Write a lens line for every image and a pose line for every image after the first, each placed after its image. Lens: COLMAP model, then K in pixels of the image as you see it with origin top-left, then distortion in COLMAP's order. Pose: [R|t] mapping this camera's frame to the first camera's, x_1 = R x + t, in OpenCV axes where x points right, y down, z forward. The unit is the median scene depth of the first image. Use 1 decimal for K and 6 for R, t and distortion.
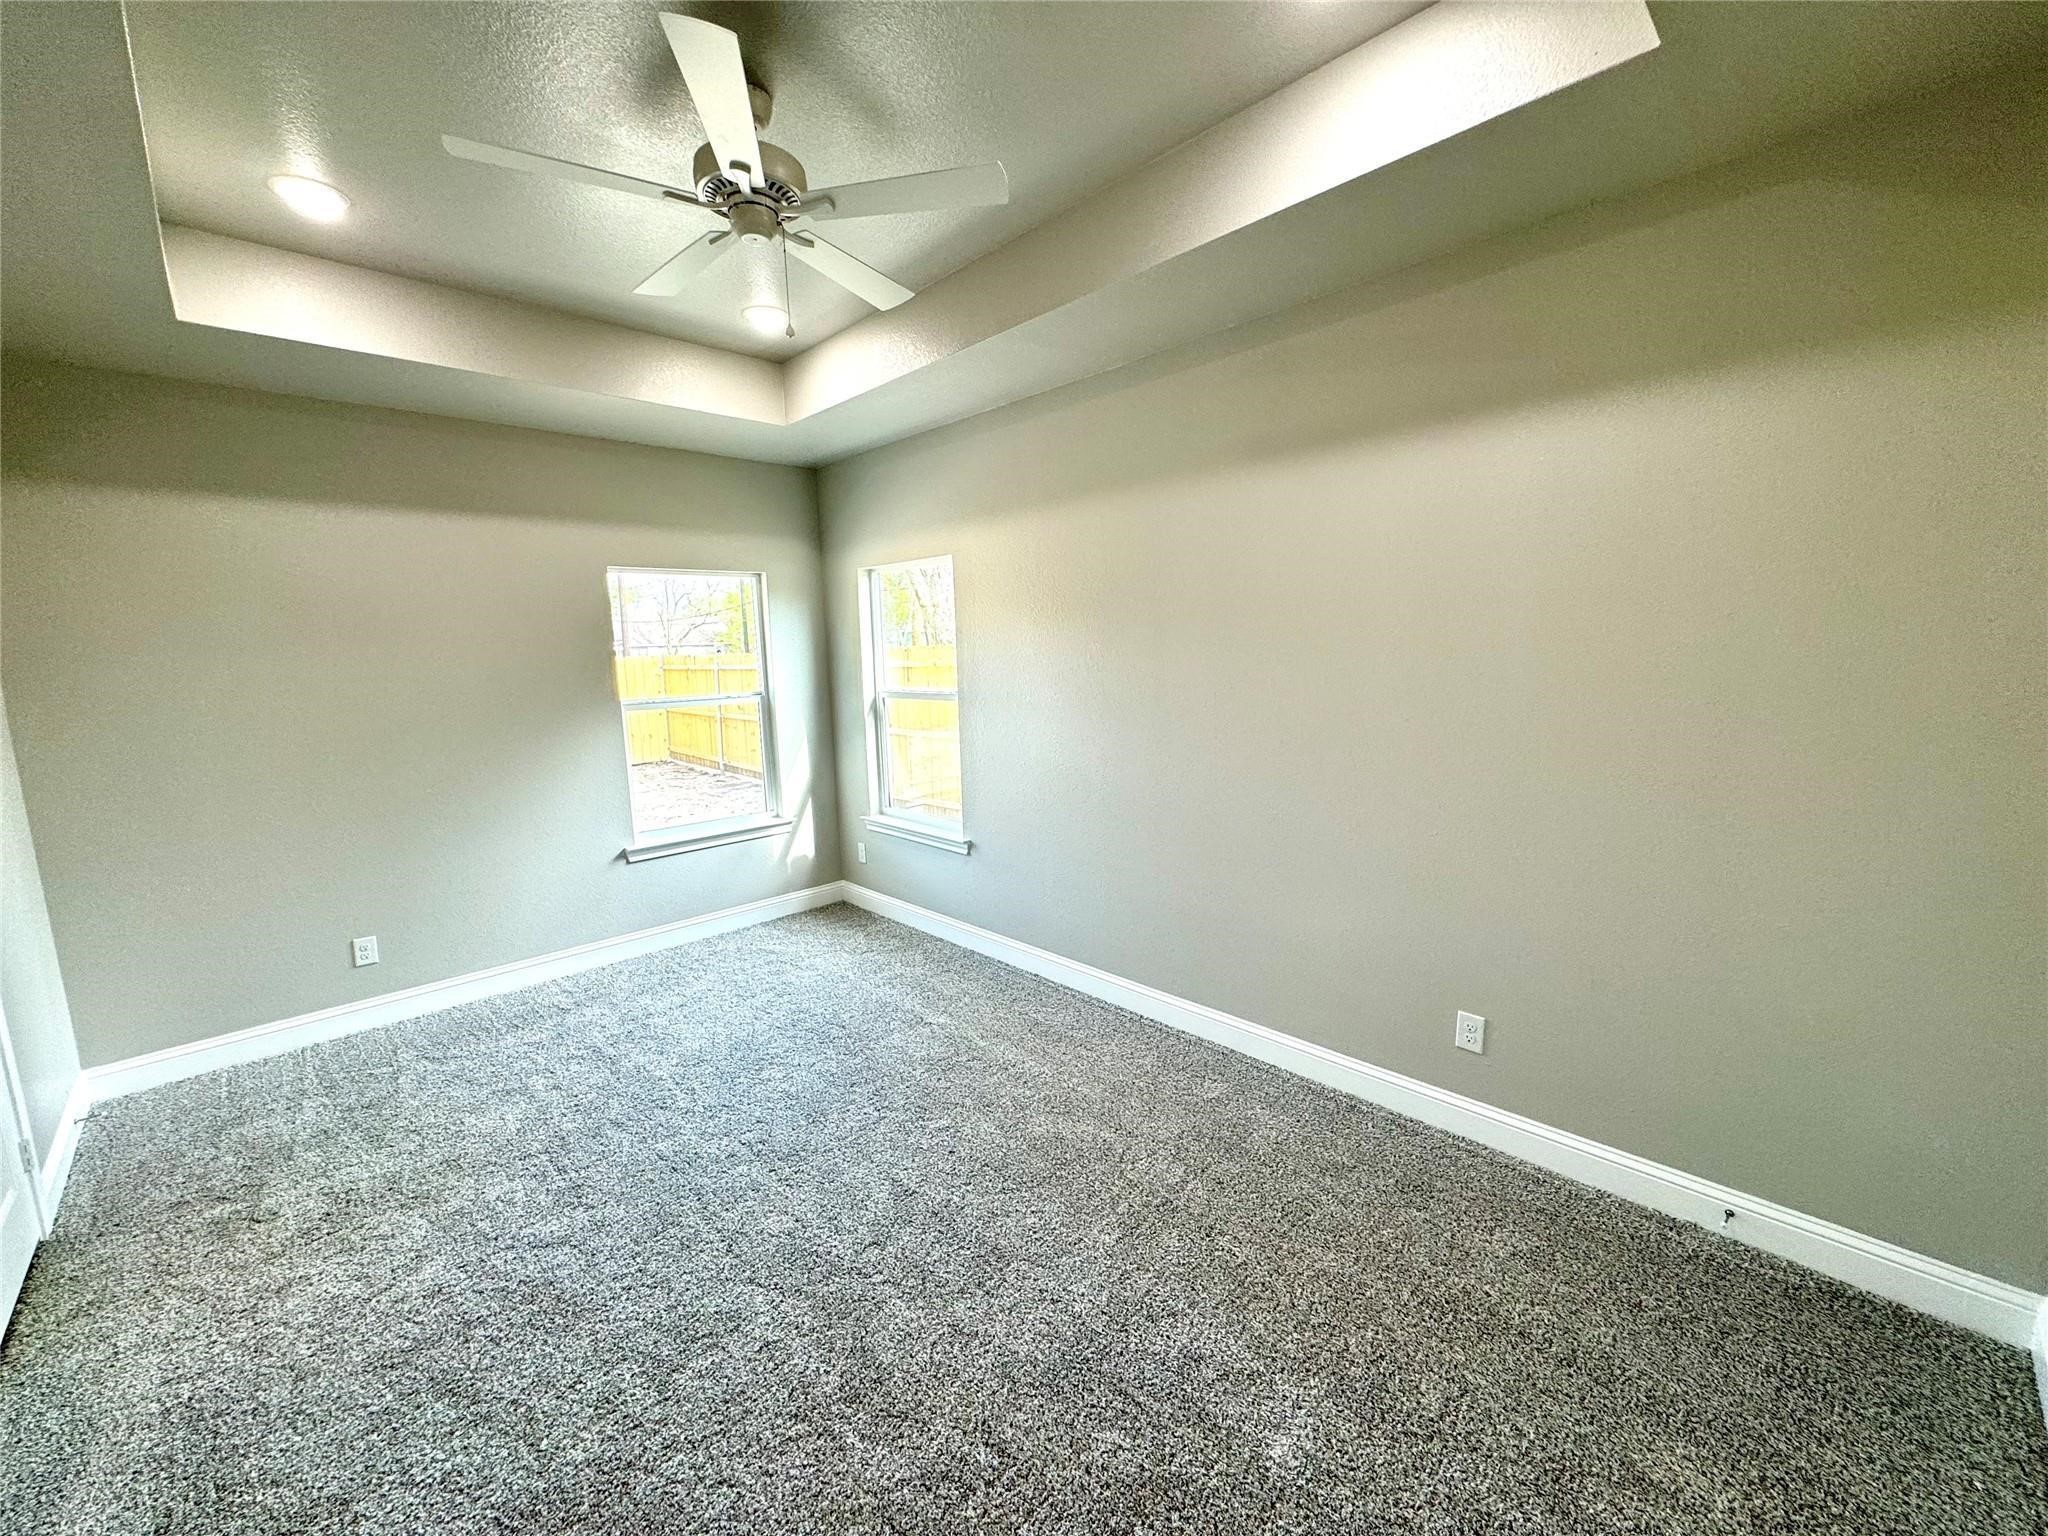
lens RADIAL K [[817.7, 0, 1019.9], [0, 817.7, 768.7], [0, 0, 1]] dist [0.008440, 0.000034]
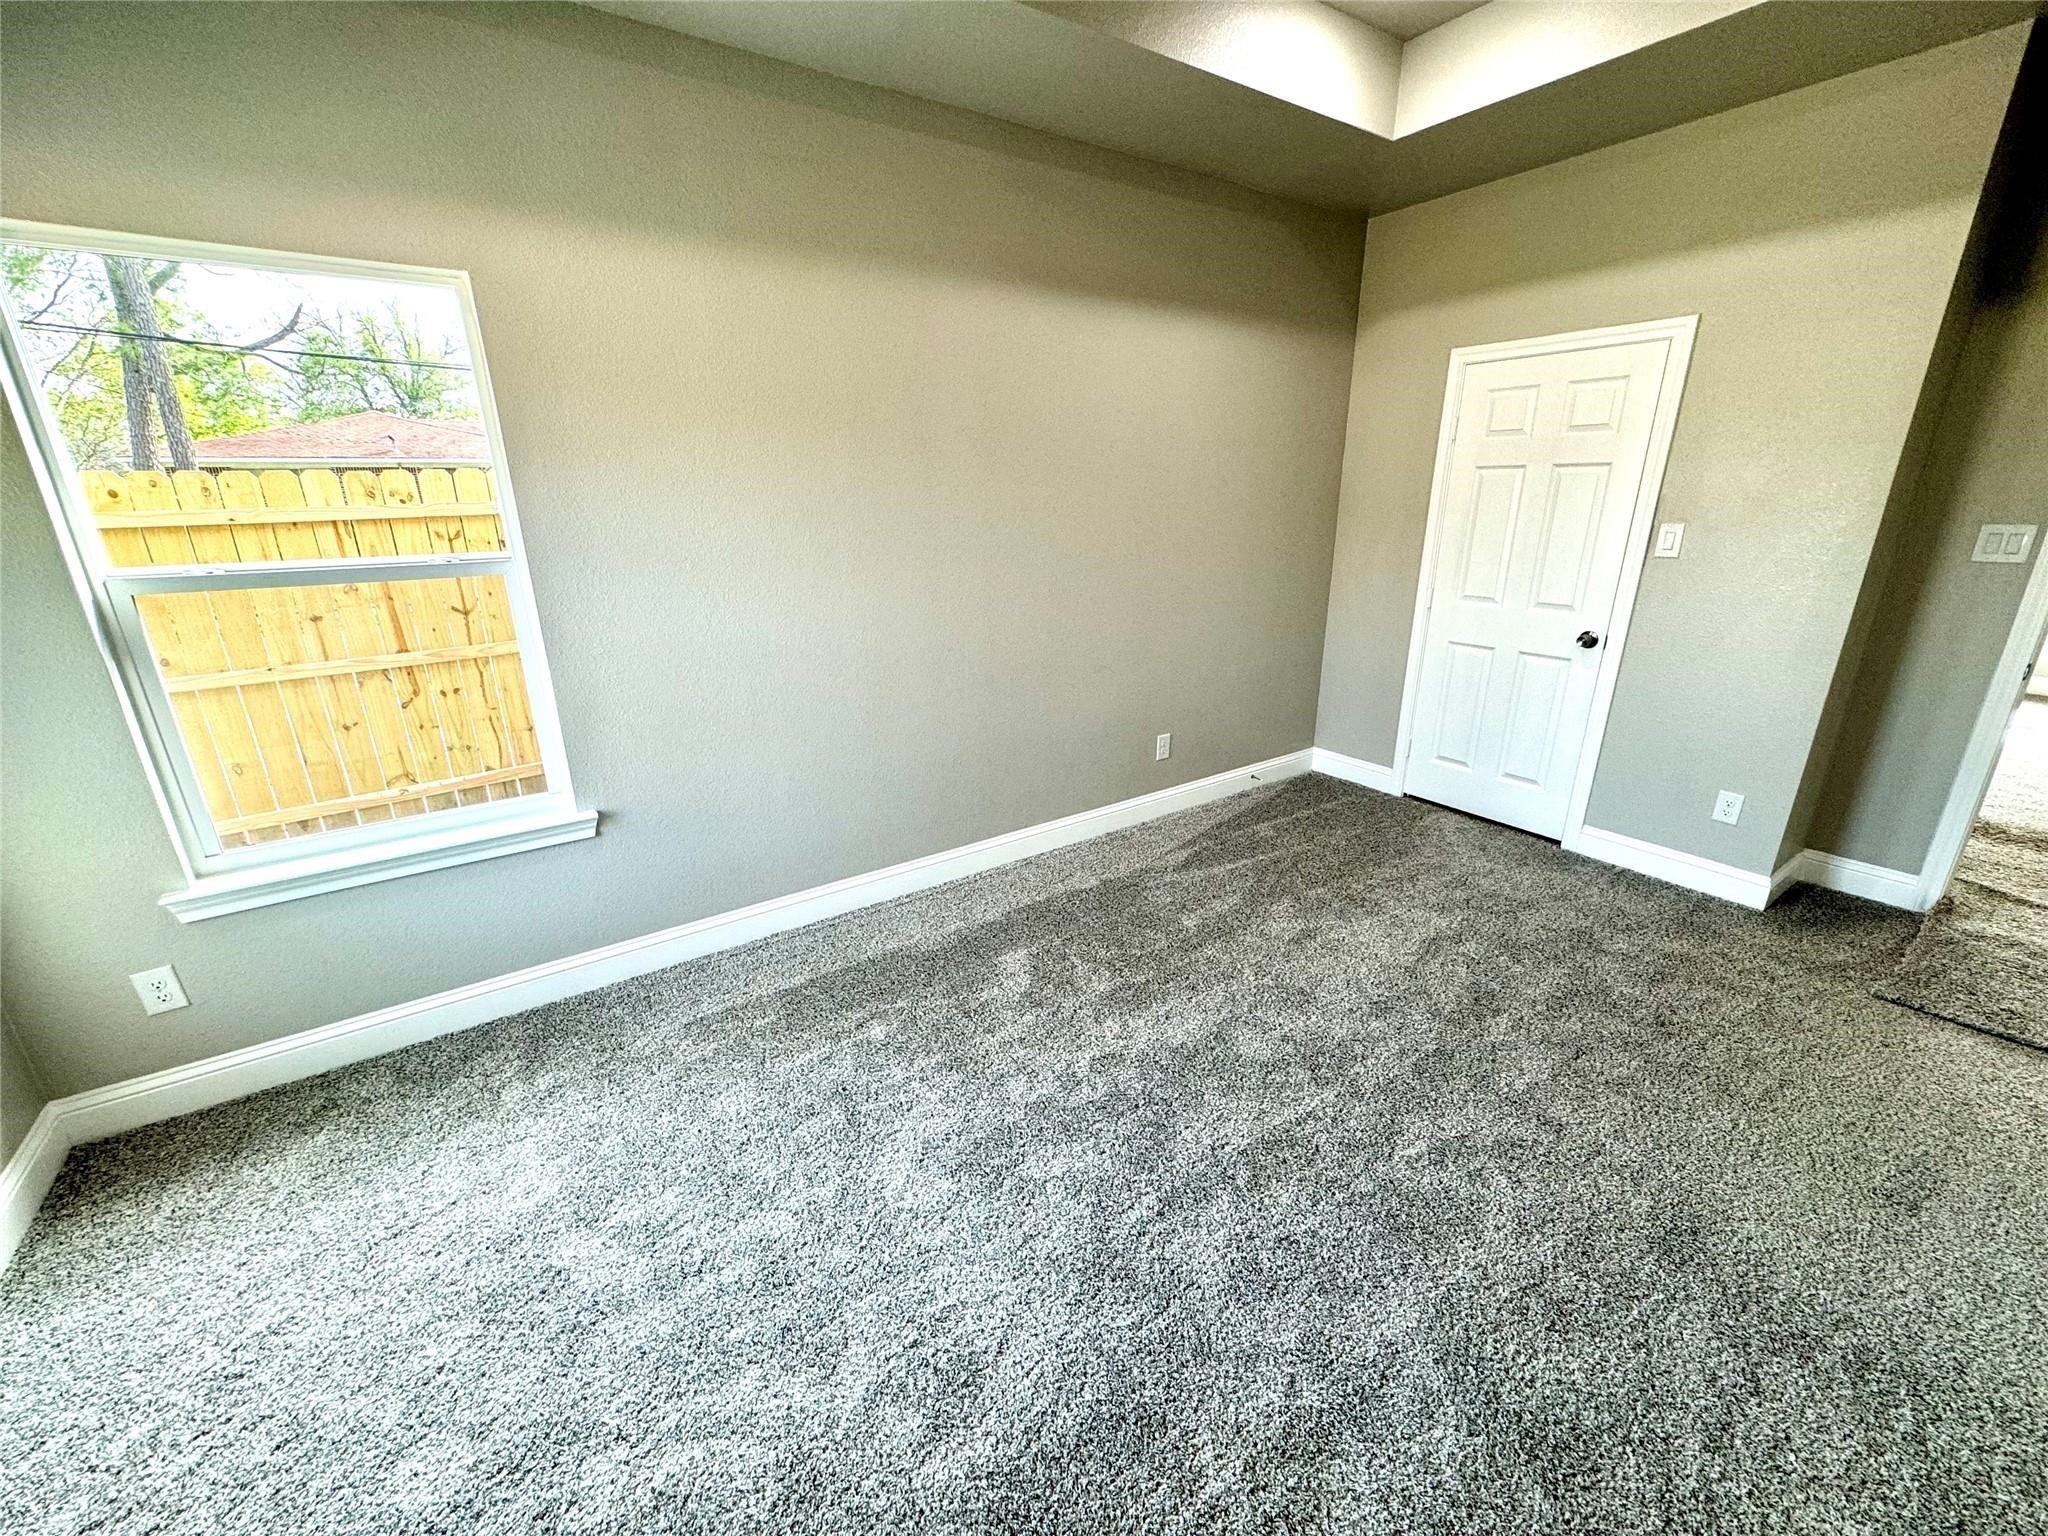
lens RADIAL K [[817.7, 0, 1019.9], [0, 817.7, 768.7], [0, 0, 1]] dist [0.008440, 0.000034]
pose [[0.167969, -0.290893, 0.941896, -0.559426], [0.160056, 0.950840, 0.265112, -0.050460], [-0.972712, 0.106225, 0.206271, 0.570456]]
